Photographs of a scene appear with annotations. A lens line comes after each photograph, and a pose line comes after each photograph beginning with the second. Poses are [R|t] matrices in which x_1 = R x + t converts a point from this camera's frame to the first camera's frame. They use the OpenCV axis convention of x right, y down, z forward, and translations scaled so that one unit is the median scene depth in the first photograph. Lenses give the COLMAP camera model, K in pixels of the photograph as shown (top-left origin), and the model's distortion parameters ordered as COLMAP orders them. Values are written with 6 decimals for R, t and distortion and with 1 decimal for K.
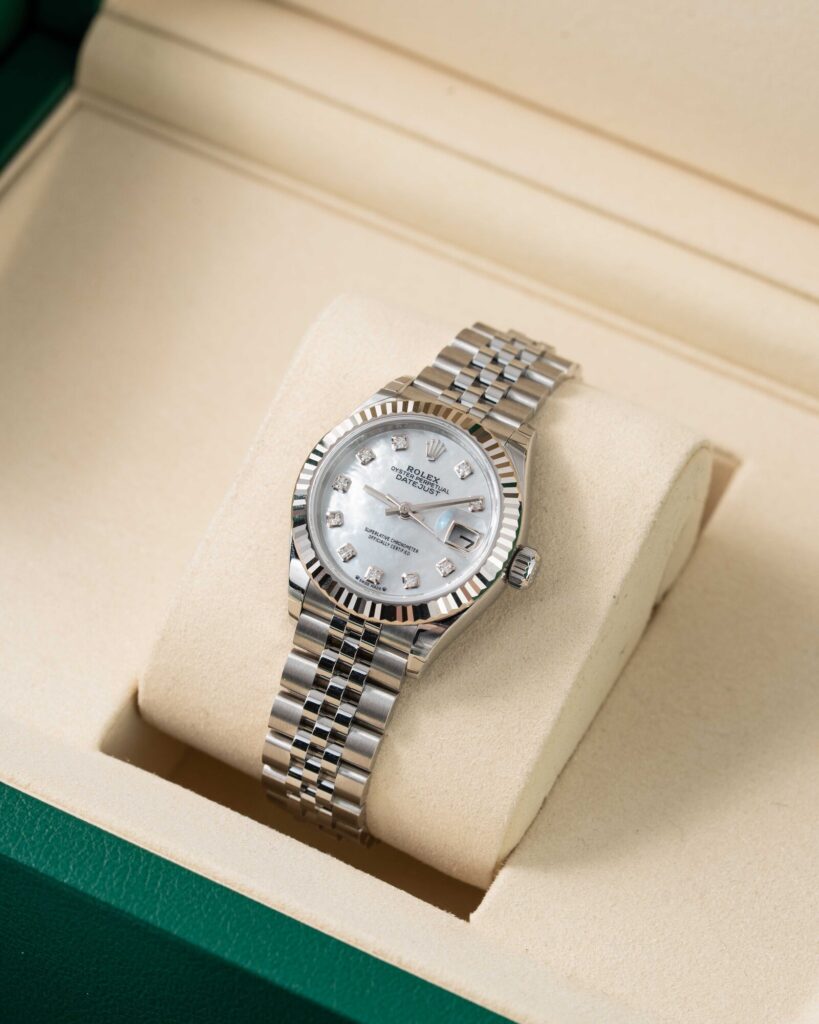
lens RADIAL K [[5198.1, 0, 409.5], [0, 5198.1, 512.0], [0, 0, 1]] dist [0.094907, 5.802589]
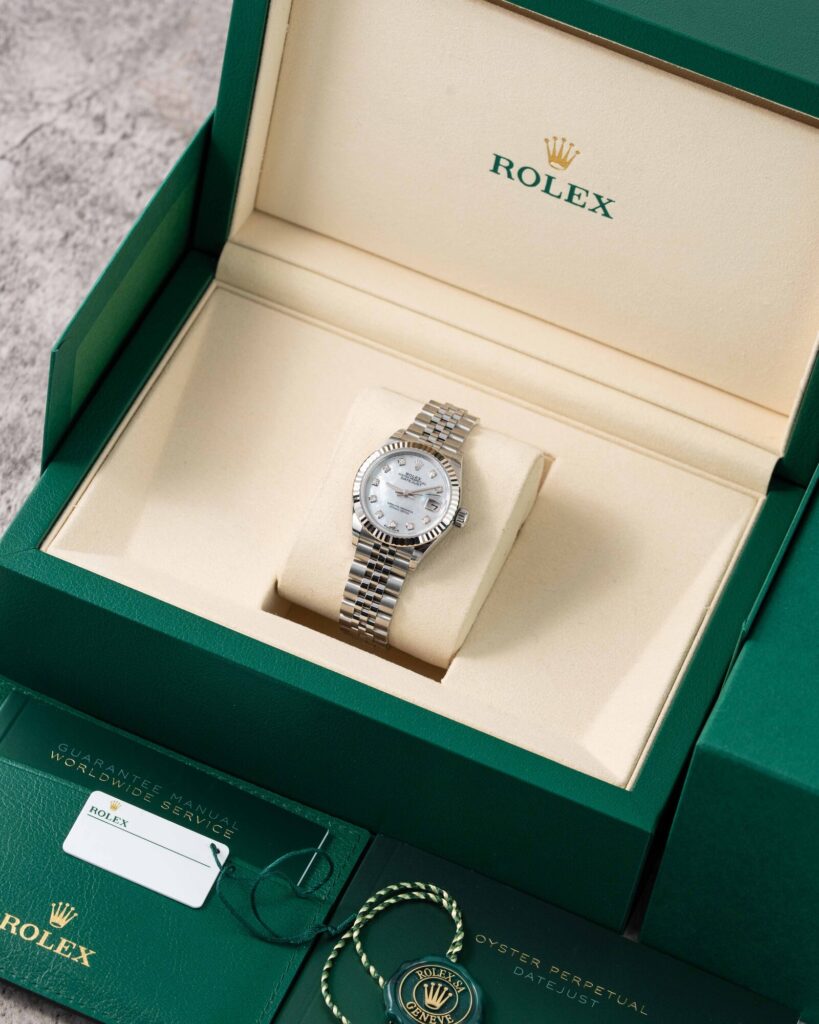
lens RADIAL K [[5198.1, 0, 409.5], [0, 5198.1, 512.0], [0, 0, 1]] dist [0.094907, 5.802589]
pose [[0.997496, -0.034883, 0.061525, -0.130956], [0.032706, 0.998814, 0.036055, -0.069640], [-0.062710, -0.033953, 0.997454, -1.137436]]
